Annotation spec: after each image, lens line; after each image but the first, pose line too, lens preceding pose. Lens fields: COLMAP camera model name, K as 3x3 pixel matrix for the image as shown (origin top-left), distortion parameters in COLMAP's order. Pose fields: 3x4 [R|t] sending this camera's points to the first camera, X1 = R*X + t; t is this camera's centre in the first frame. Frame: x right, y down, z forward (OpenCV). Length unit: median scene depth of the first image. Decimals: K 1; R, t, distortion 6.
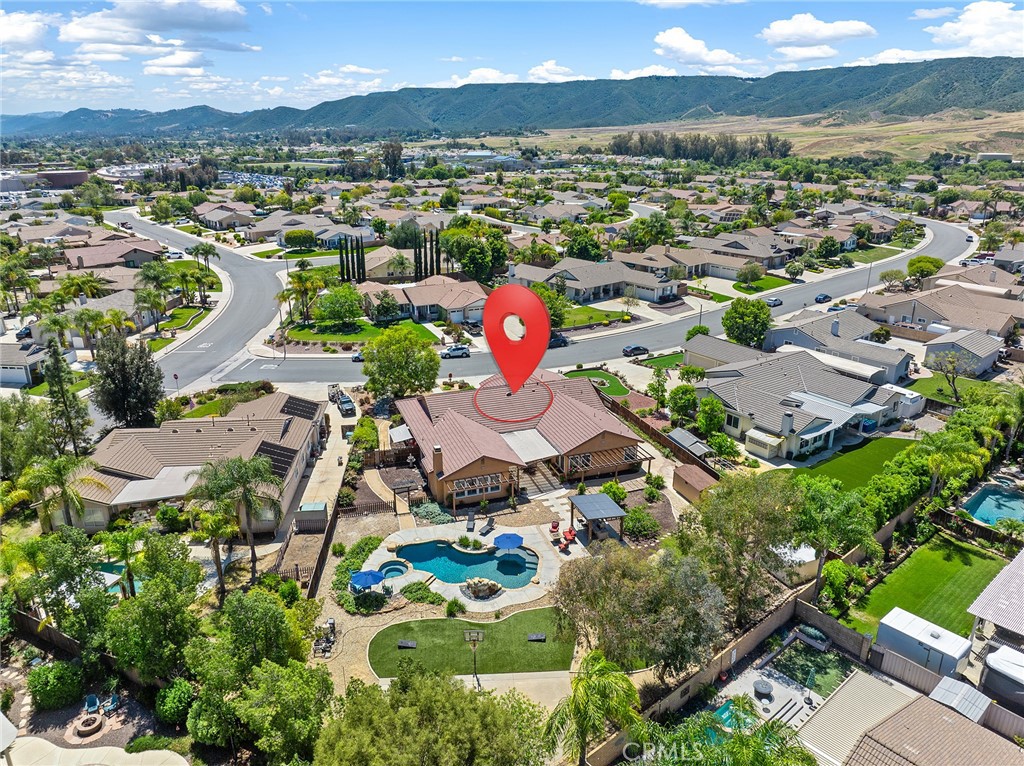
lens RADIAL K [[711.2, 0, 512.0], [0, 711.2, 383.0], [0, 0, 1]] dist [-0.009743, -0.007220]
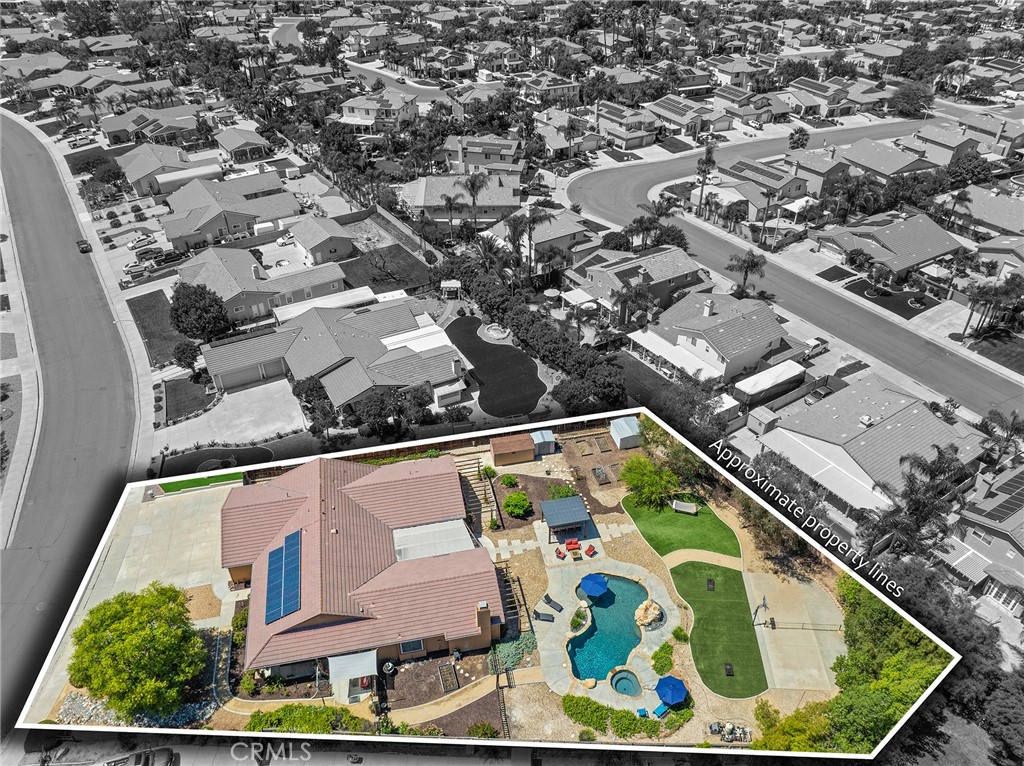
lens RADIAL K [[711.2, 0, 512.0], [0, 711.2, 383.0], [0, 0, 1]] dist [-0.009743, -0.007220]
pose [[0.120090, -0.589907, 0.798491, -0.660158], [0.339160, 0.780298, 0.525457, -0.598279], [-0.933032, 0.207714, 0.293779, 0.649601]]
